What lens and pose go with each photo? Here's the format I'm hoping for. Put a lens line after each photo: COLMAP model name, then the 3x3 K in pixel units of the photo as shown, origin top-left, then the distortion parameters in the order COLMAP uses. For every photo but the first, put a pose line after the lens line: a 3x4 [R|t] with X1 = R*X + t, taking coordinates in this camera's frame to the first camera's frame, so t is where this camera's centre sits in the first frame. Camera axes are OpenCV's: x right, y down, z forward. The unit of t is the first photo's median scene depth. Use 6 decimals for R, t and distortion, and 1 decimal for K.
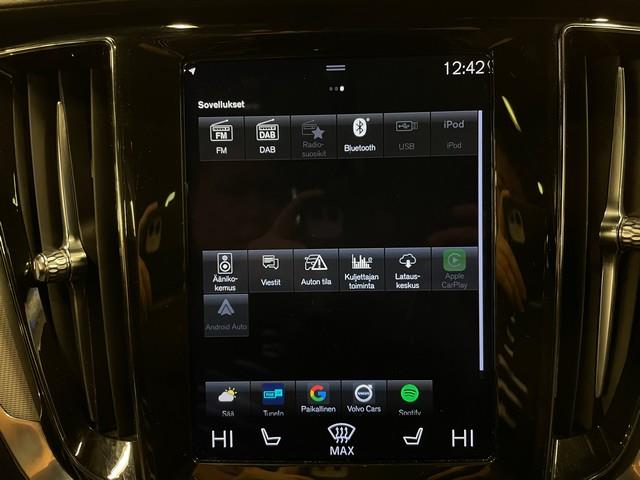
lens RADIAL K [[509.9, 0, 320.0], [0, 509.9, 240.0], [0, 0, 1]] dist [0.002945, -0.054823]
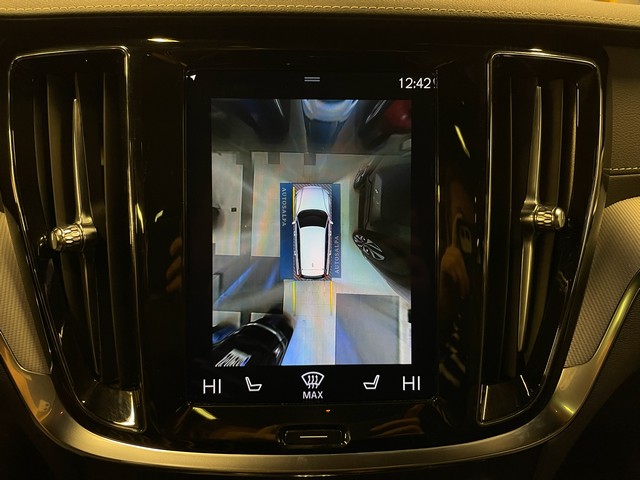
lens RADIAL K [[491.2, 0, 320.0], [0, 491.2, 240.0], [0, 0, 1]] dist [0.006595, -0.052508]
pose [[0.996871, 0.013865, 0.077815, -0.035493], [-0.012130, 0.999668, -0.022733, 0.073523], [-0.078104, 0.021718, 0.996709, -0.167094]]
